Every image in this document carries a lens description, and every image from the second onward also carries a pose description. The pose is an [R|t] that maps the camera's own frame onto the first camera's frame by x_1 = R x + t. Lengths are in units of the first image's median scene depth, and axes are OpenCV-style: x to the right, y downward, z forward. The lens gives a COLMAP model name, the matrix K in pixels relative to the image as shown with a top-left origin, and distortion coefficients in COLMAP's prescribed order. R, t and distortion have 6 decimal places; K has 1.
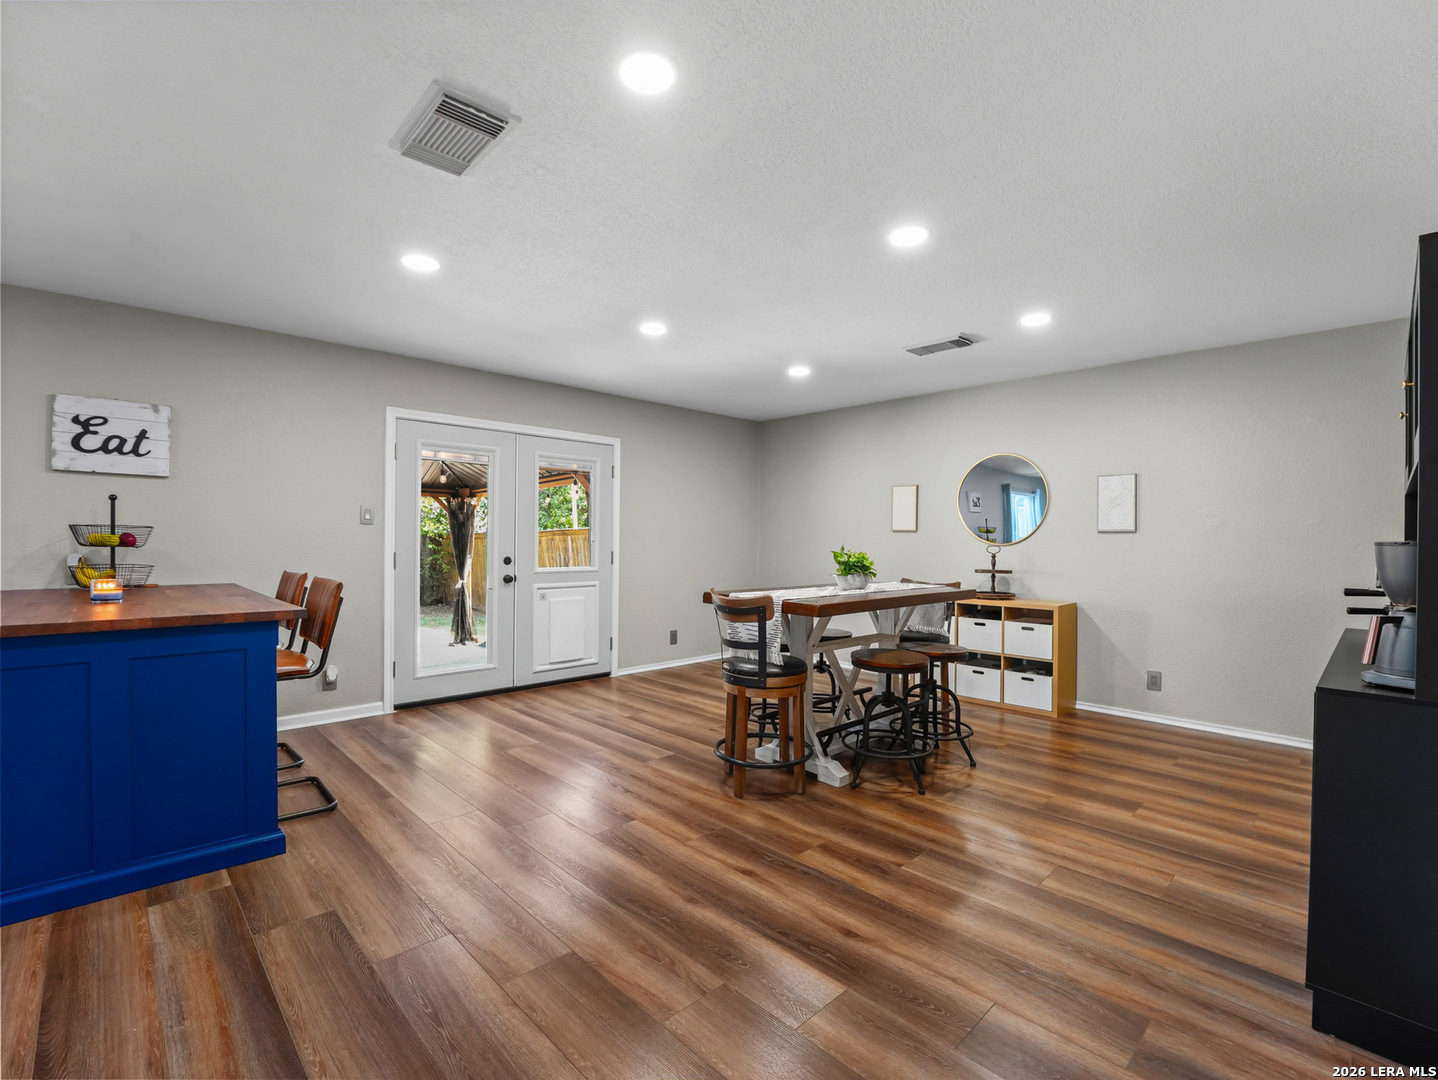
lens RADIAL K [[656.6, 0, 719.6], [0, 656.6, 537.3], [0, 0, 1]] dist [-0.025036, 0.000942]
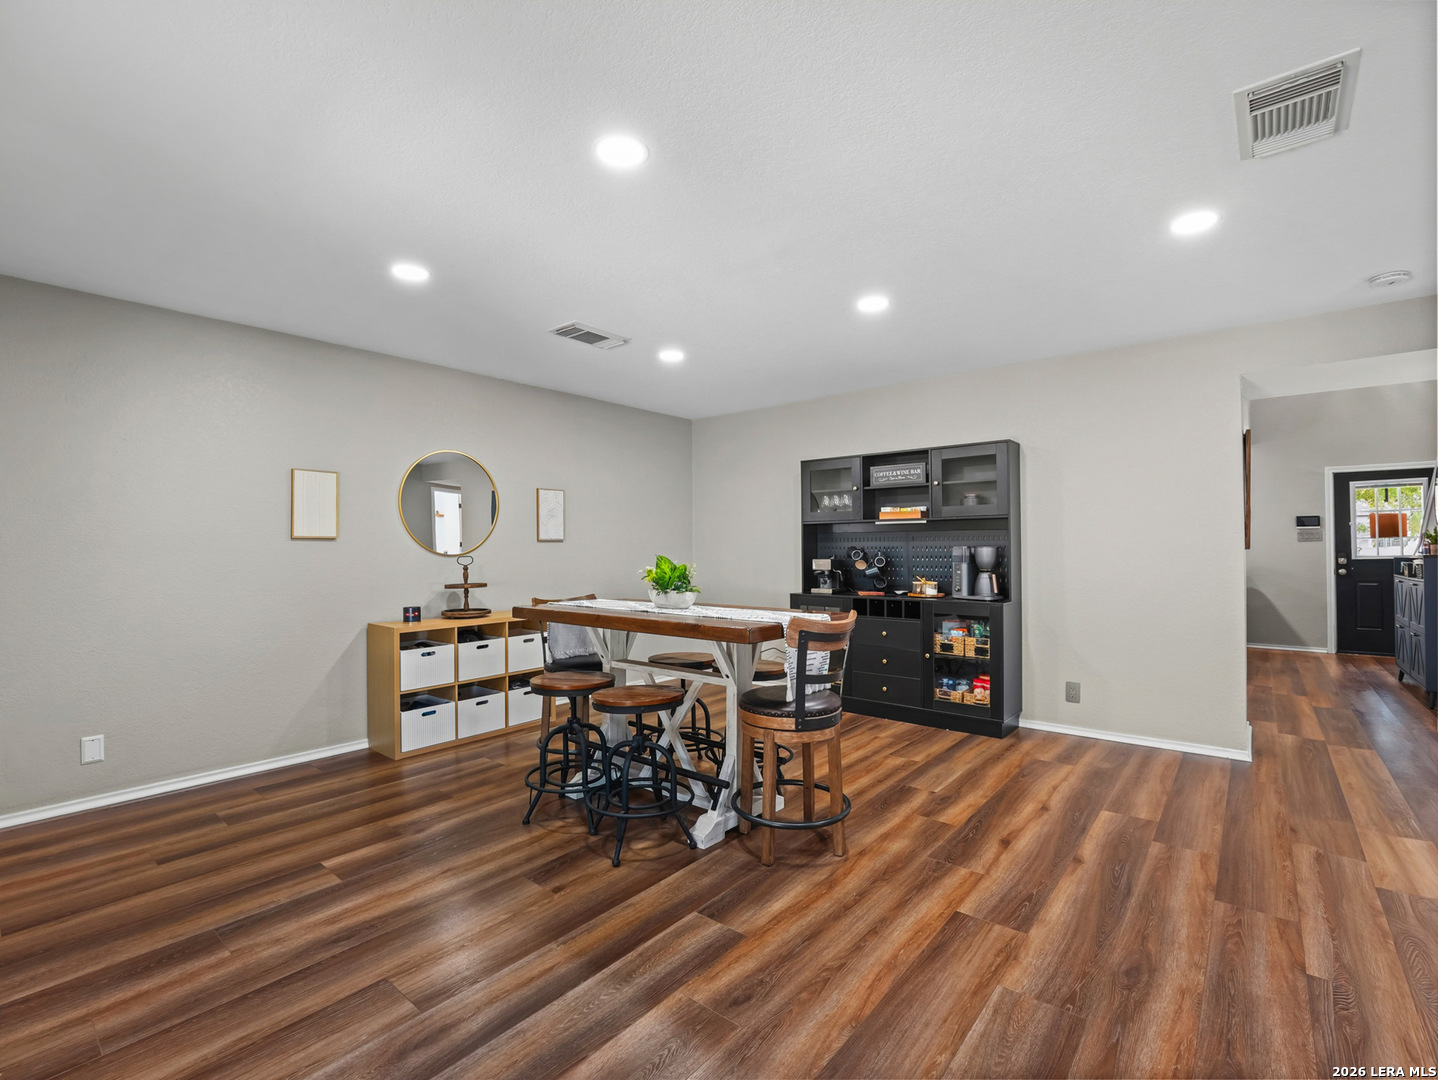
lens RADIAL K [[656.6, 0, 719.6], [0, 656.6, 537.3], [0, 0, 1]] dist [-0.025036, 0.000942]
pose [[-0.109201, 0.007438, 0.993992, -0.716772], [0.003280, 0.999969, -0.007122, -0.007509], [-0.994014, 0.002483, -0.109222, 1.122964]]
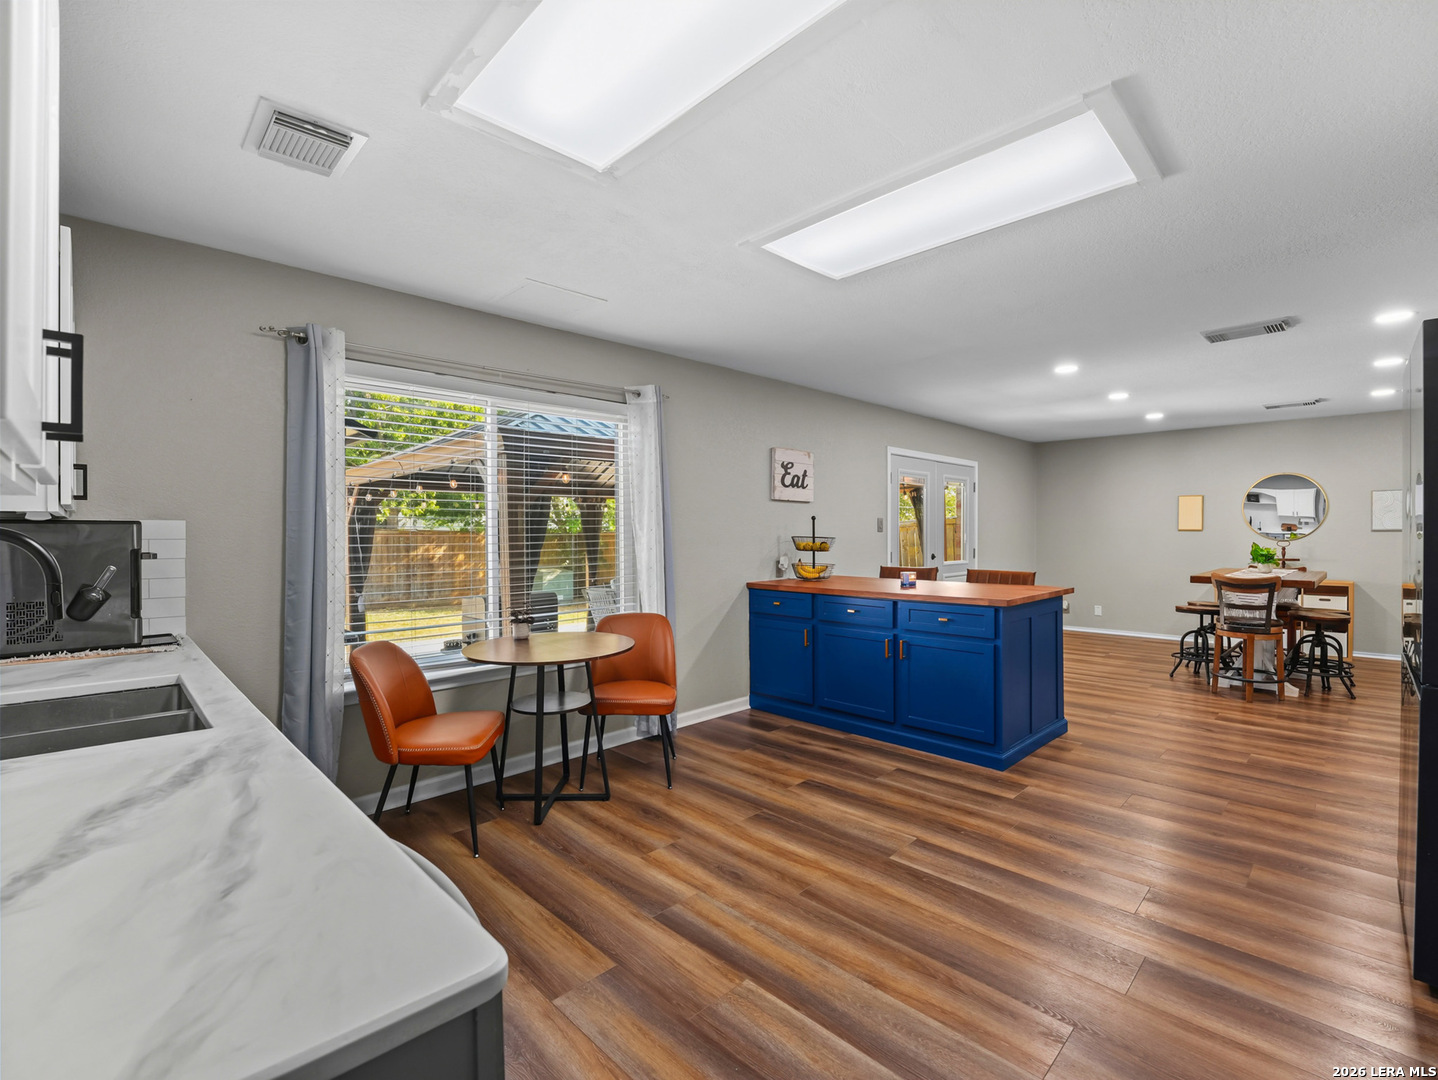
lens RADIAL K [[666.2, 0, 725.8], [0, 666.2, 533.1], [0, 0, 1]] dist [-0.025657, 0.000020]
pose [[0.999742, -0.012208, 0.019160, -1.147528], [0.012116, 0.999914, 0.004924, -0.036449], [-0.019219, -0.004690, 0.999804, -0.513964]]
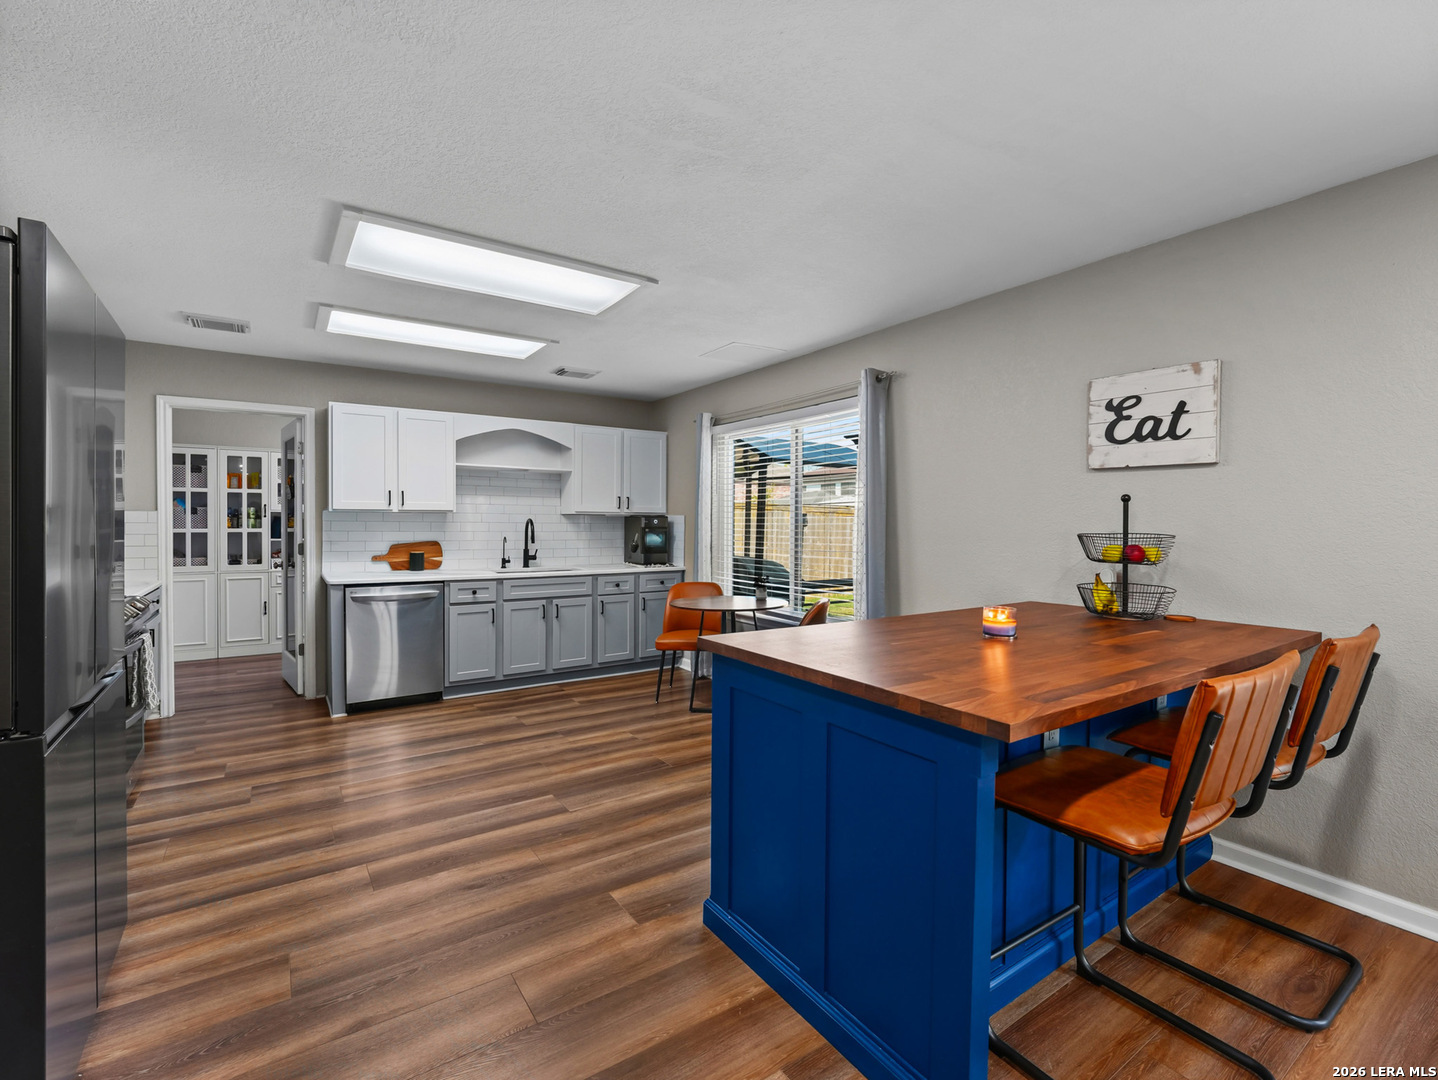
lens RADIAL K [[656.6, 0, 719.6], [0, 656.6, 537.3], [0, 0, 1]] dist [-0.025036, 0.000942]
pose [[-0.171827, 0.013981, -0.985028, -0.092948], [-0.005331, 0.999871, 0.015121, -0.024198], [0.985113, 0.007849, -0.171731, 0.640042]]
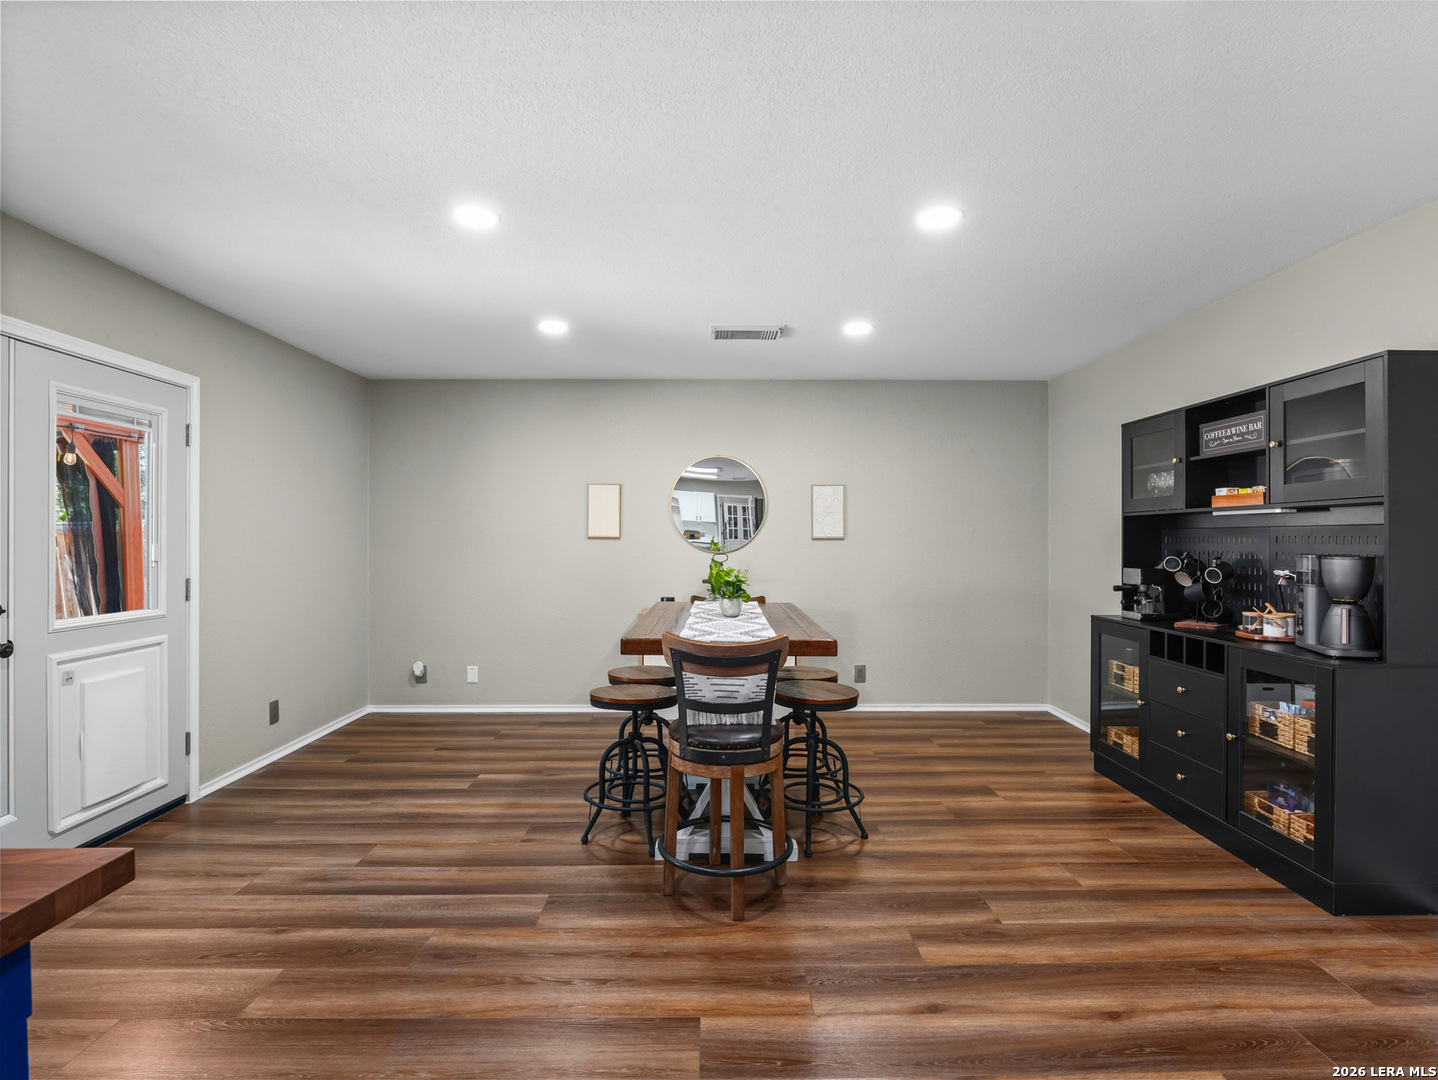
lens RADIAL K [[728.0, 0, 719.0], [0, 728.0, 540.0], [0, 0, 1]] dist [-0.018175, 0.000918]
pose [[0.686044, -0.009568, 0.727497, -0.504125], [0.004663, 0.999951, 0.008754, -0.024018], [-0.727545, -0.002613, 0.686055, 0.424148]]
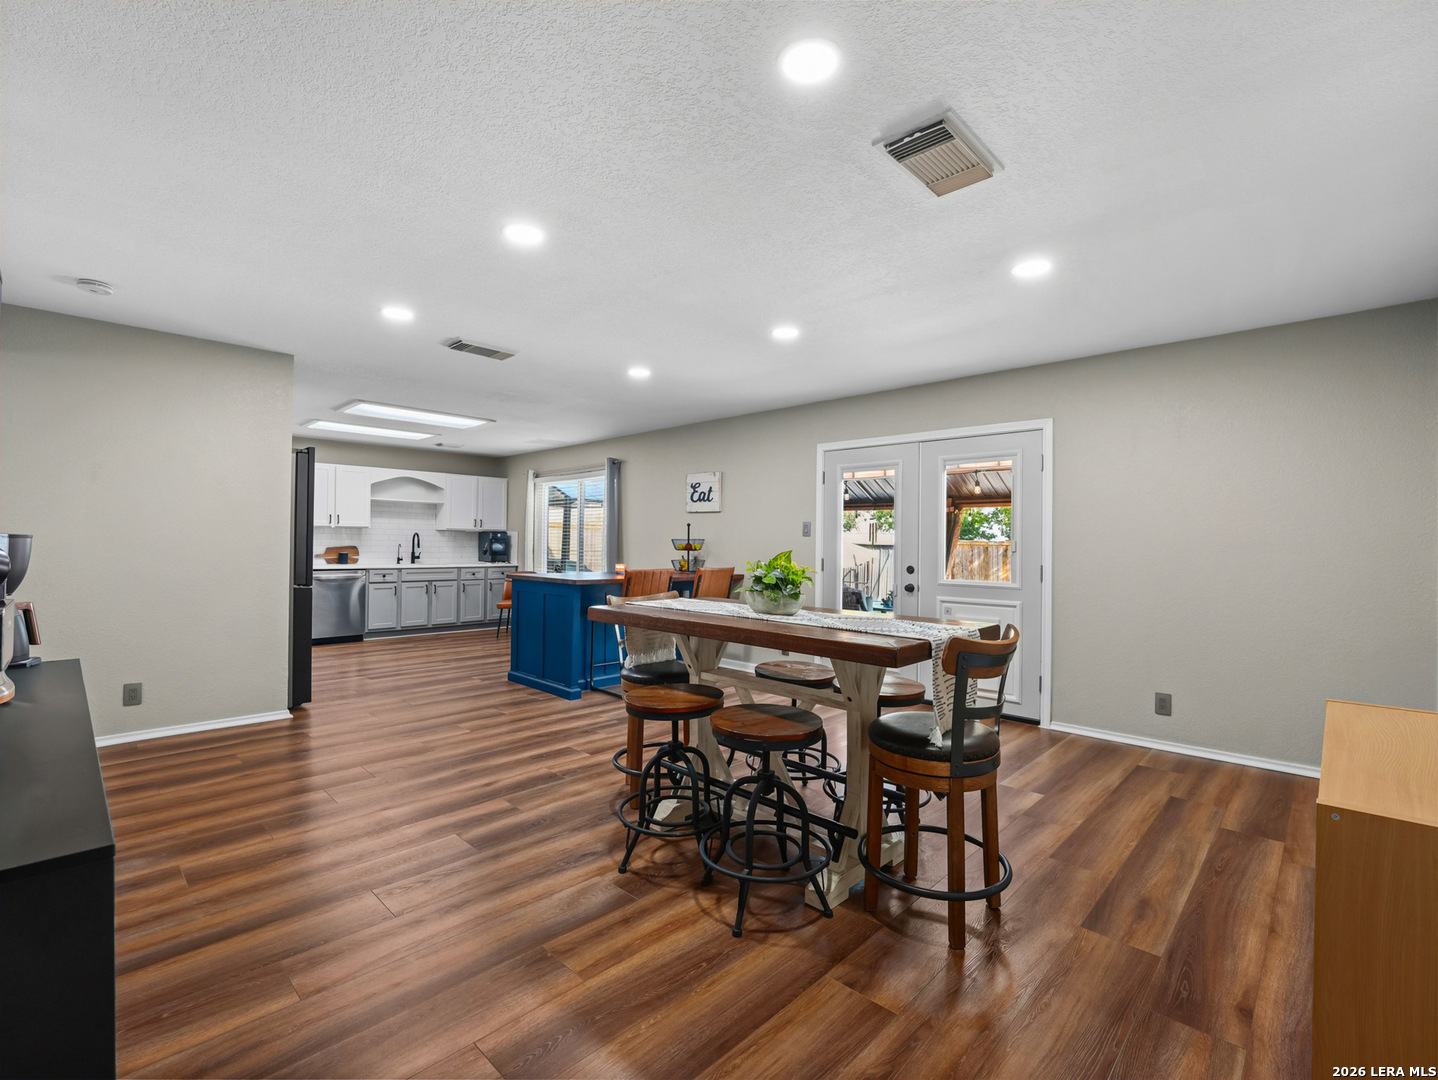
lens RADIAL K [[656.6, 0, 719.6], [0, 656.6, 537.3], [0, 0, 1]] dist [-0.025036, 0.000942]
pose [[0.039115, -0.016532, -0.999098, 1.003388], [-0.008949, 0.999817, -0.016894, 0.007838], [0.999195, 0.009602, 0.038960, 0.991412]]
